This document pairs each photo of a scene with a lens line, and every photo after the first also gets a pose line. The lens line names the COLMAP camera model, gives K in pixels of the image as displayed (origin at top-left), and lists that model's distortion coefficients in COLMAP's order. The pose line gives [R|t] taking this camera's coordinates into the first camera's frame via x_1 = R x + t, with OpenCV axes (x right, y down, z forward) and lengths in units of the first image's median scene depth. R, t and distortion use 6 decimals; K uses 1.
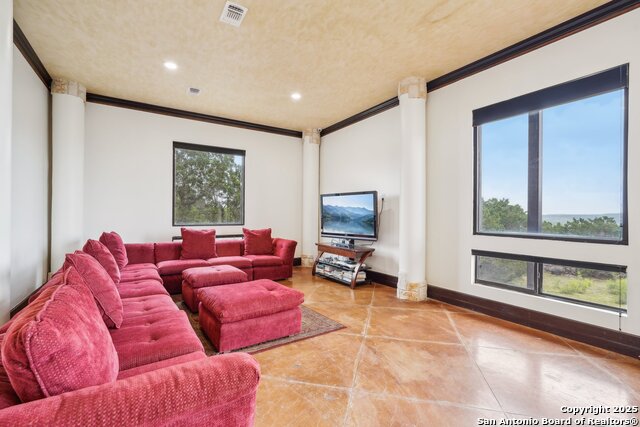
lens RADIAL K [[289.1, 0, 317.2], [0, 289.1, 213.9], [0, 0, 1]] dist [-0.007474, 0.001050]
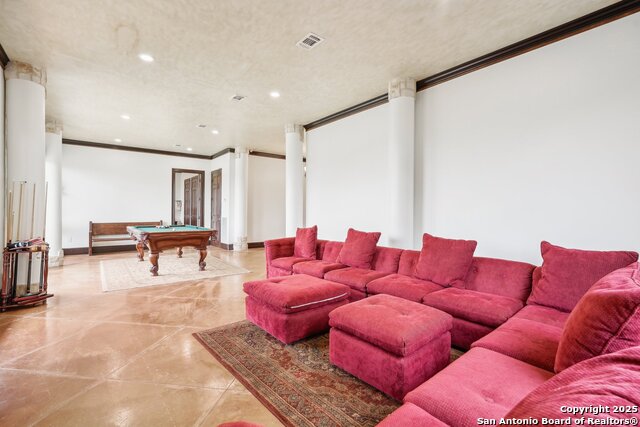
lens RADIAL K [[289.1, 0, 321.7], [0, 289.1, 209.5], [0, 0, 1]] dist [-0.007474, 0.001050]
pose [[-0.993783, -0.016195, -0.110154, -0.193505], [-0.016046, 0.999869, -0.002241, -0.006621], [0.110176, -0.000459, -0.993912, 1.910523]]
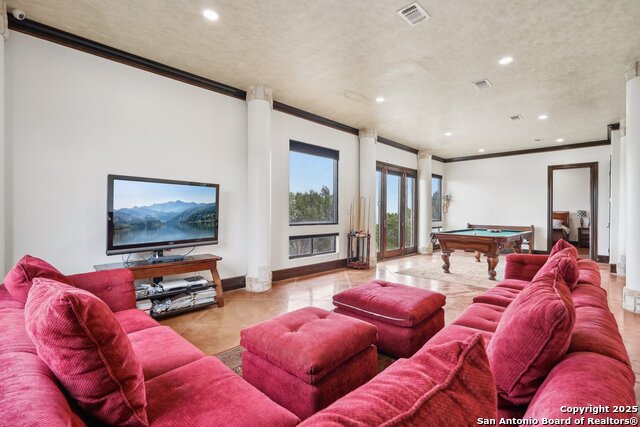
lens RADIAL K [[289.1, 0, 318.3], [0, 289.1, 212.2], [0, 0, 1]] dist [-0.007474, 0.001050]
pose [[-0.232475, -0.013038, 0.972515, -1.018944], [-0.005734, 0.999911, 0.012035, -0.016723], [-0.972586, -0.002779, -0.232529, 1.373937]]
